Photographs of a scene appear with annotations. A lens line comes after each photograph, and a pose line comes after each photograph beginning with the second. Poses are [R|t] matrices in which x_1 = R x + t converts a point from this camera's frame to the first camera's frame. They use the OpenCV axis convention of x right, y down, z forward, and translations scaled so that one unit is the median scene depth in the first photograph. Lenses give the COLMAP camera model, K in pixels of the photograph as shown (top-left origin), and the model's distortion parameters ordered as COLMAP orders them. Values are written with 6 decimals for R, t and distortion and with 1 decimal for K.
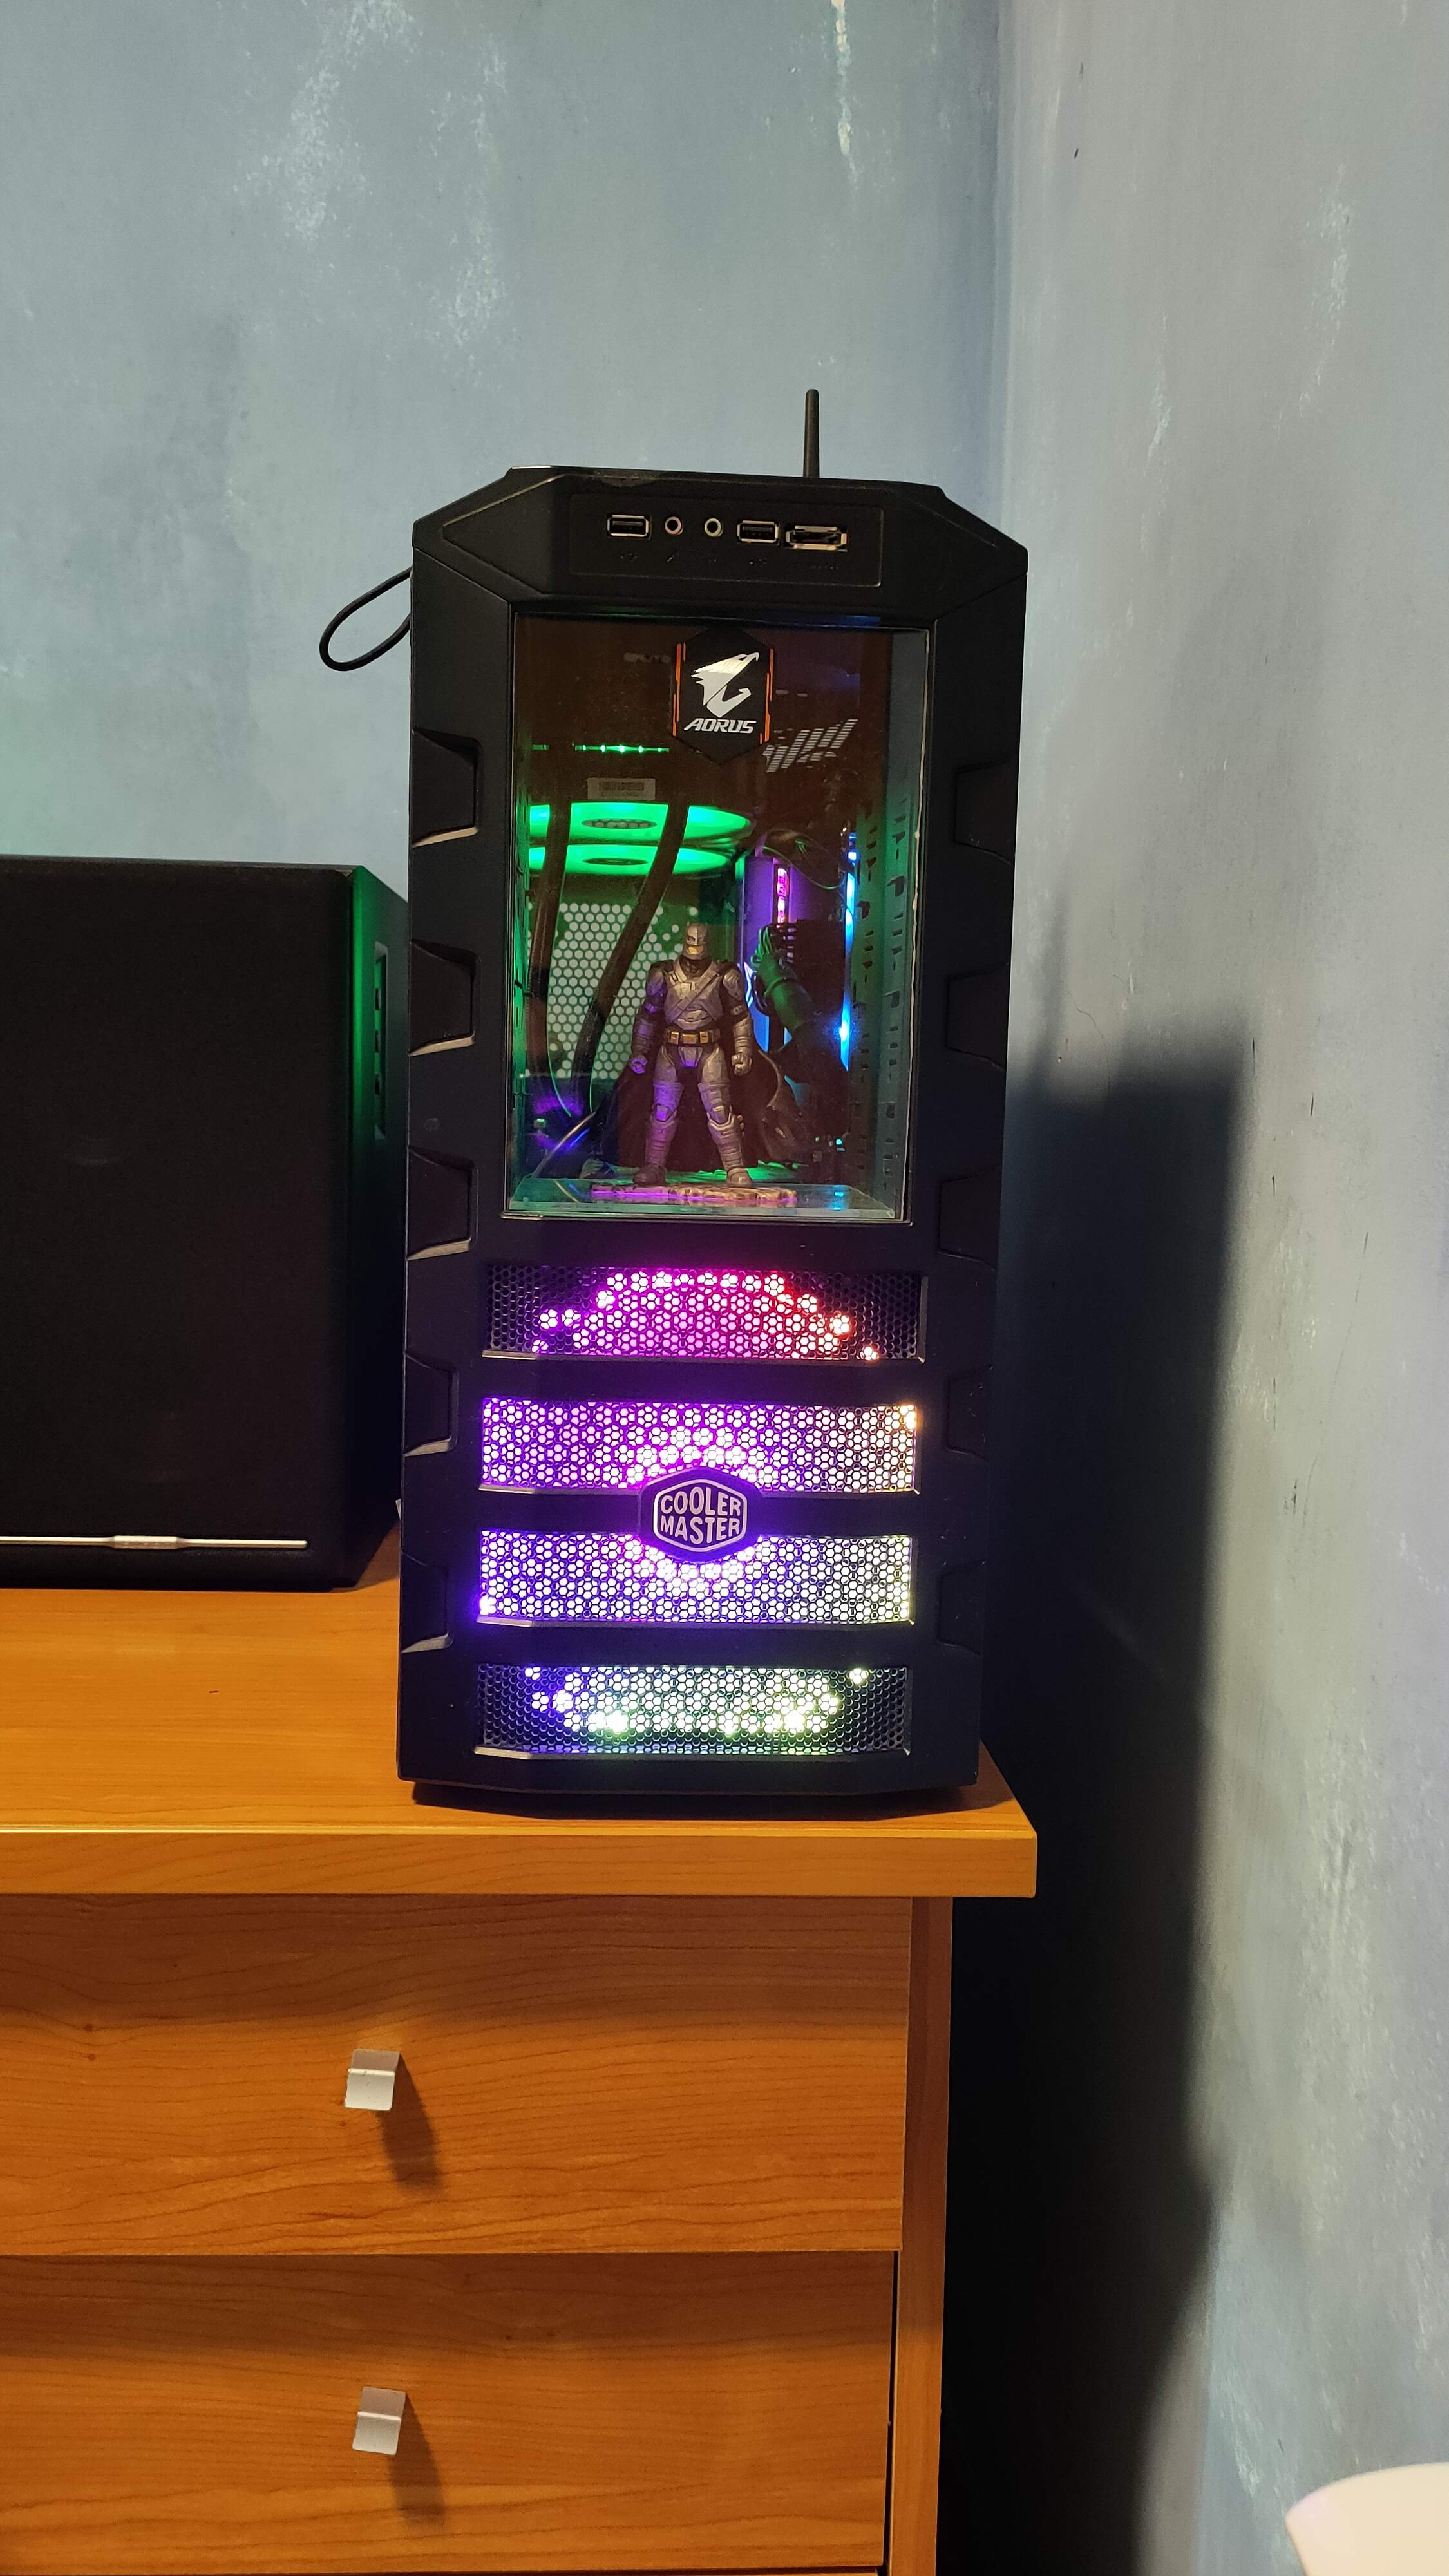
lens RADIAL K [[1952.9, 0, 728.3], [0, 1952.9, 1255.4], [0, 0, 1]] dist [0.073501, -0.115562]
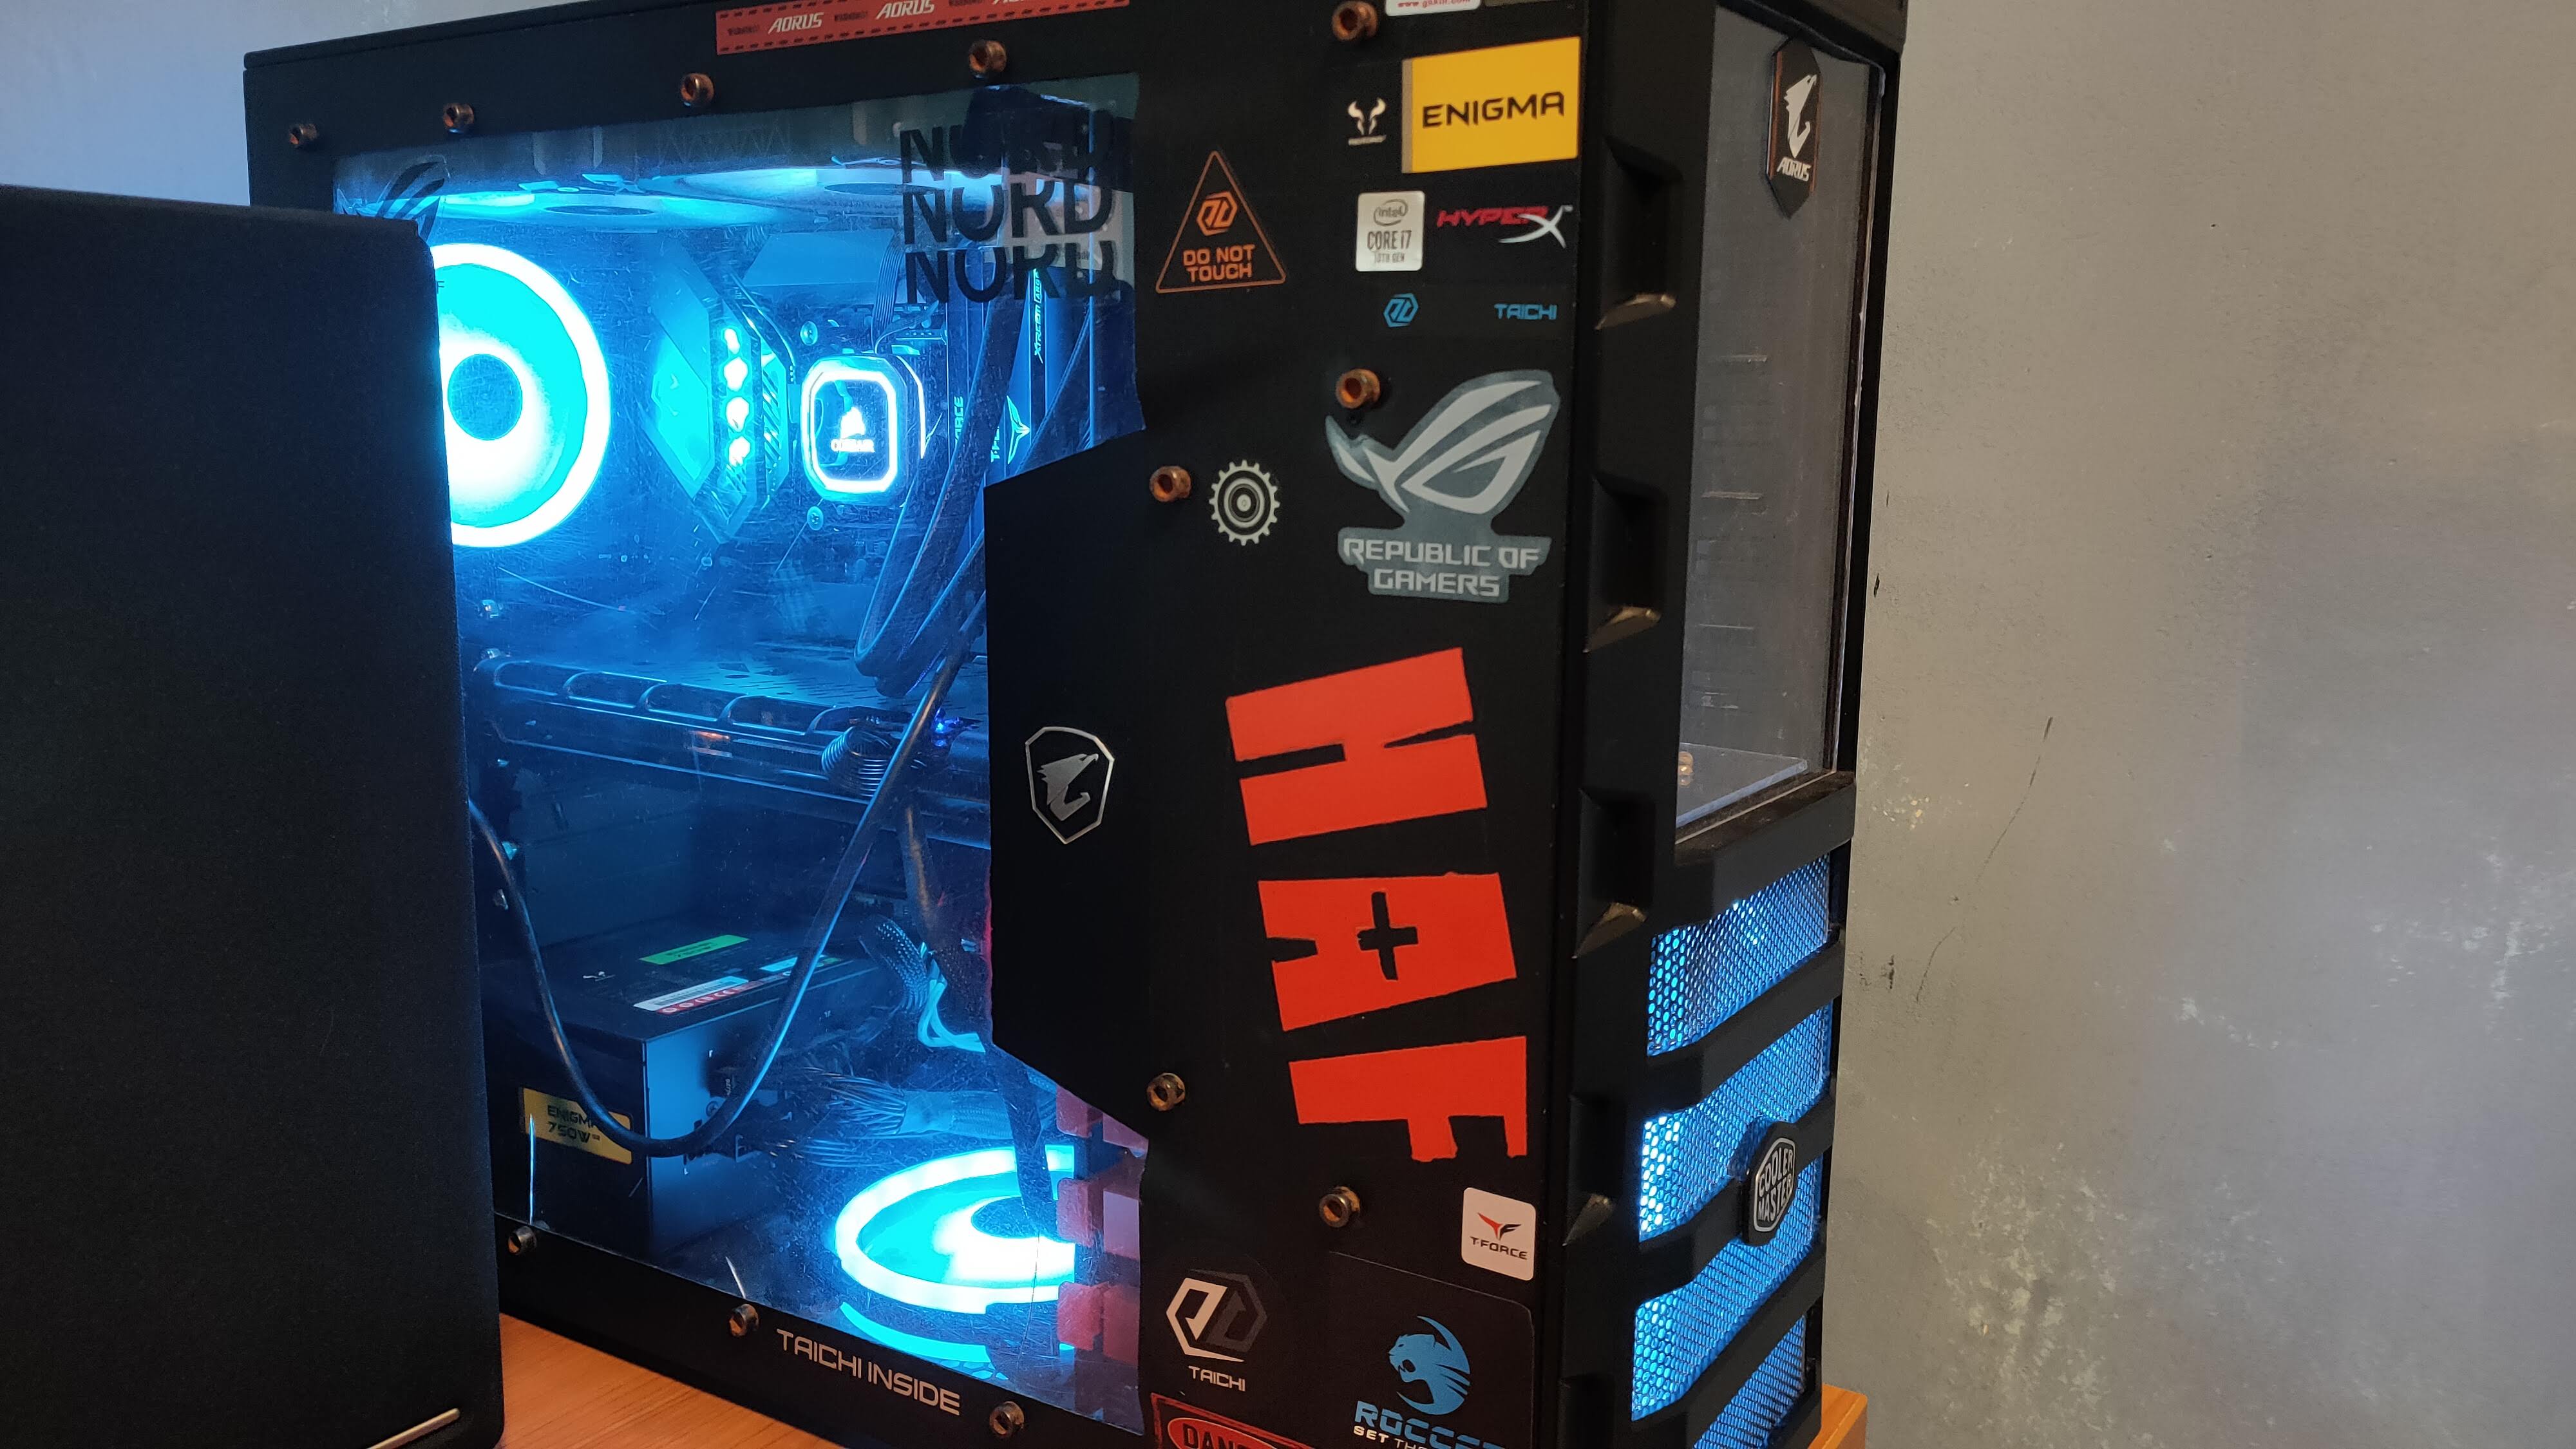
lens RADIAL K [[1952.9, 0, 1275.6], [0, 1952.9, 732.6], [0, 0, 1]] dist [0.073501, -0.115562]
pose [[0.582445, -0.140581, 0.800621, -0.717202], [0.067383, 0.989892, 0.124794, -0.155337], [-0.810072, -0.018737, 0.586031, 0.678618]]
